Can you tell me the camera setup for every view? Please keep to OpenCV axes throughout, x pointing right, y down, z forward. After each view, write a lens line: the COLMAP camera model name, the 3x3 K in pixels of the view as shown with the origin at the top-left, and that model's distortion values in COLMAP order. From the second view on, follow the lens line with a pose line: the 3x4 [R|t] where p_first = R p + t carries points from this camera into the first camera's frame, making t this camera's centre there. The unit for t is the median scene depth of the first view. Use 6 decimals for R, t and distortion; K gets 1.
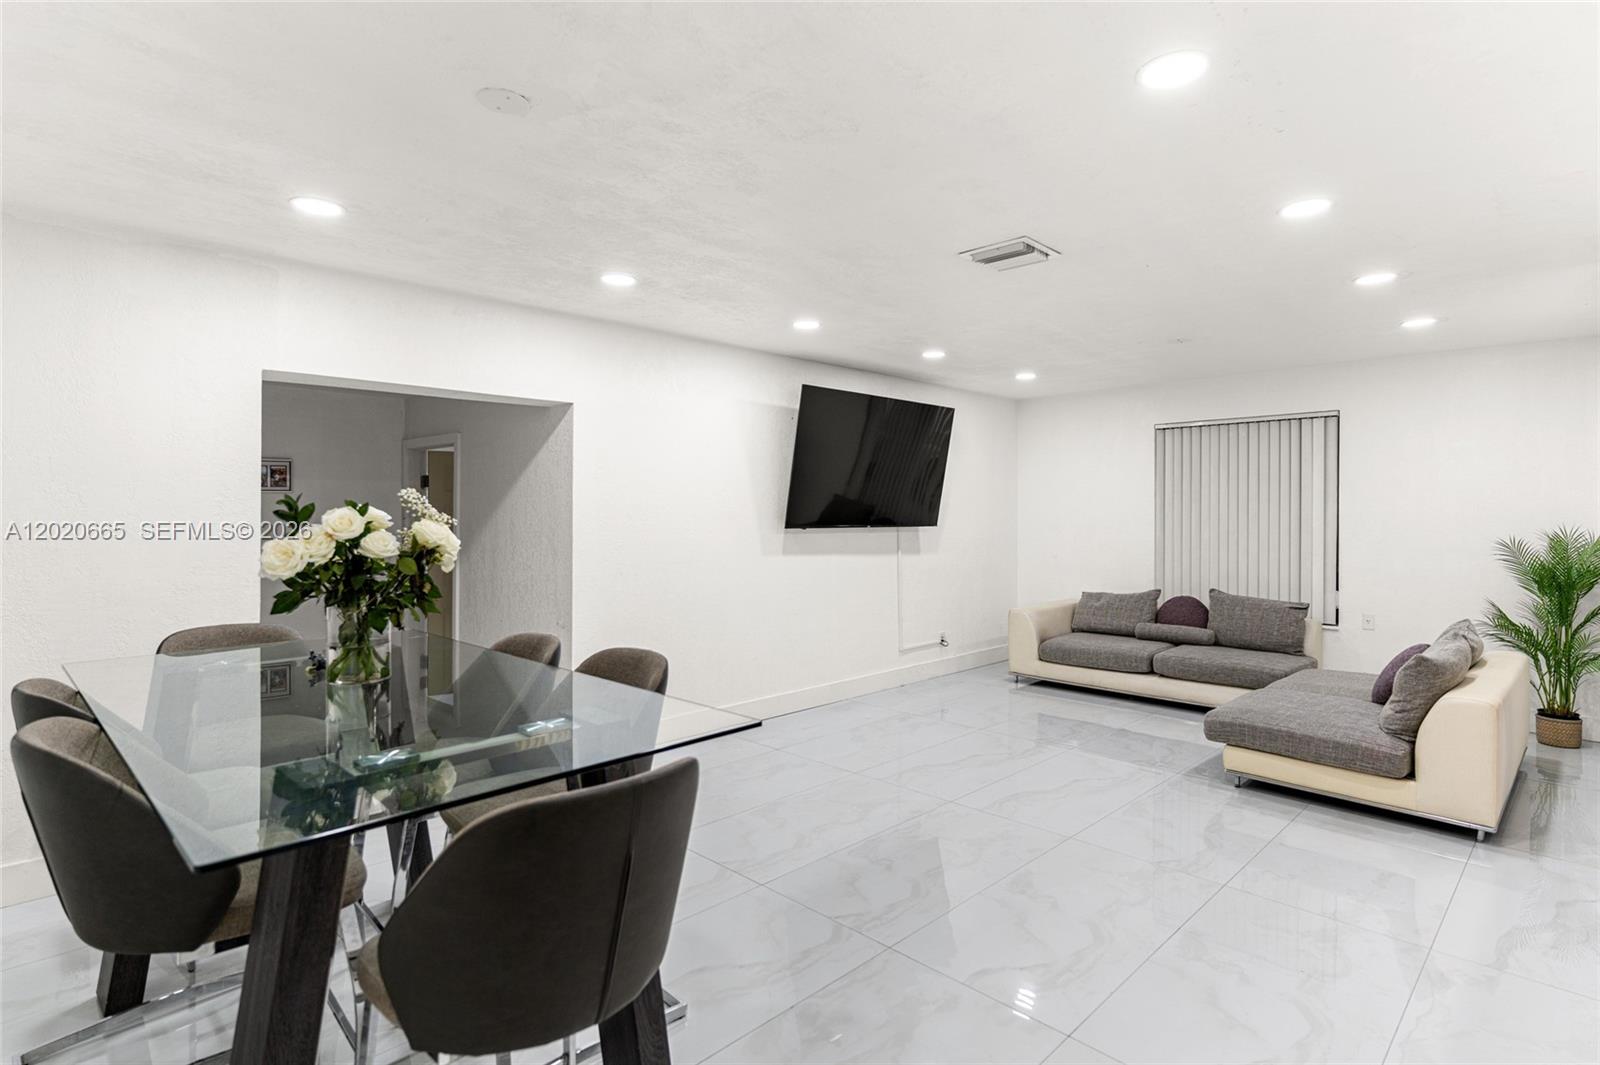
lens RADIAL K [[807.3, 0, 806.0], [0, 807.3, 506.6], [0, 0, 1]] dist [0.002138, -0.000276]
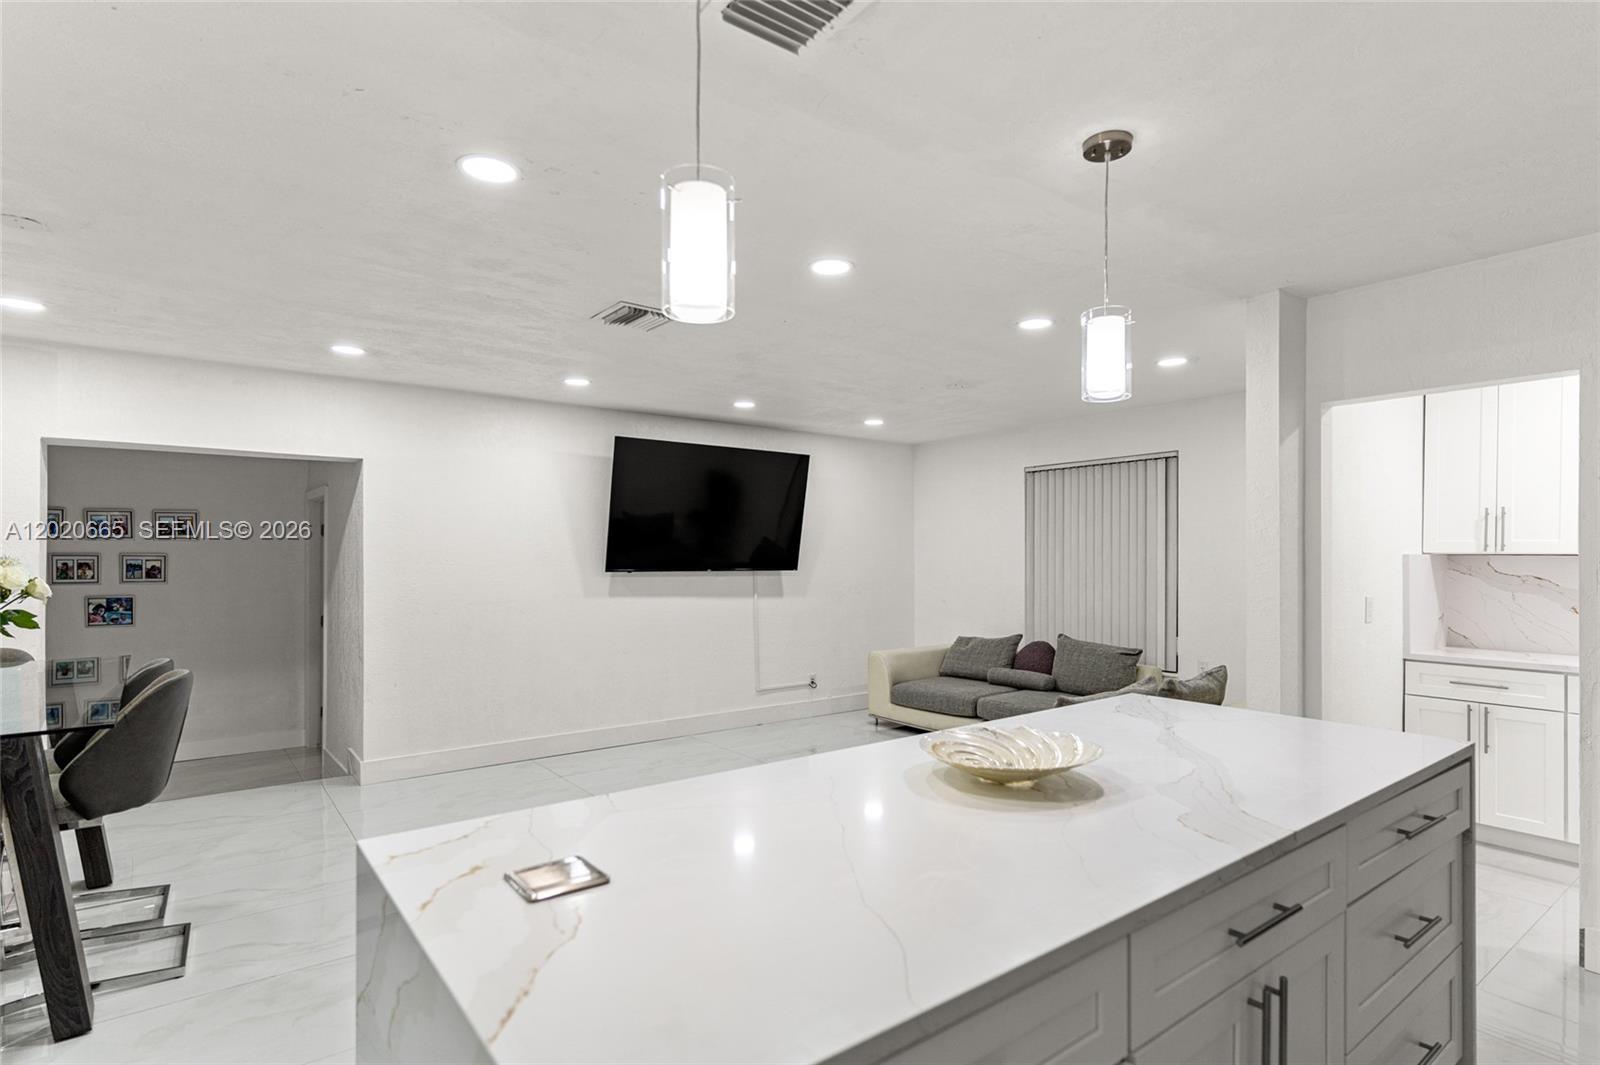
lens RADIAL K [[817.7, 0, 800.1], [0, 817.7, 542.8], [0, 0, 1]] dist [-0.019833, 0.033998]
pose [[0.990978, -0.003749, -0.133971, 0.314133], [0.002105, 0.999921, -0.012412, 0.002583], [0.134007, 0.012018, 0.990907, -0.027679]]
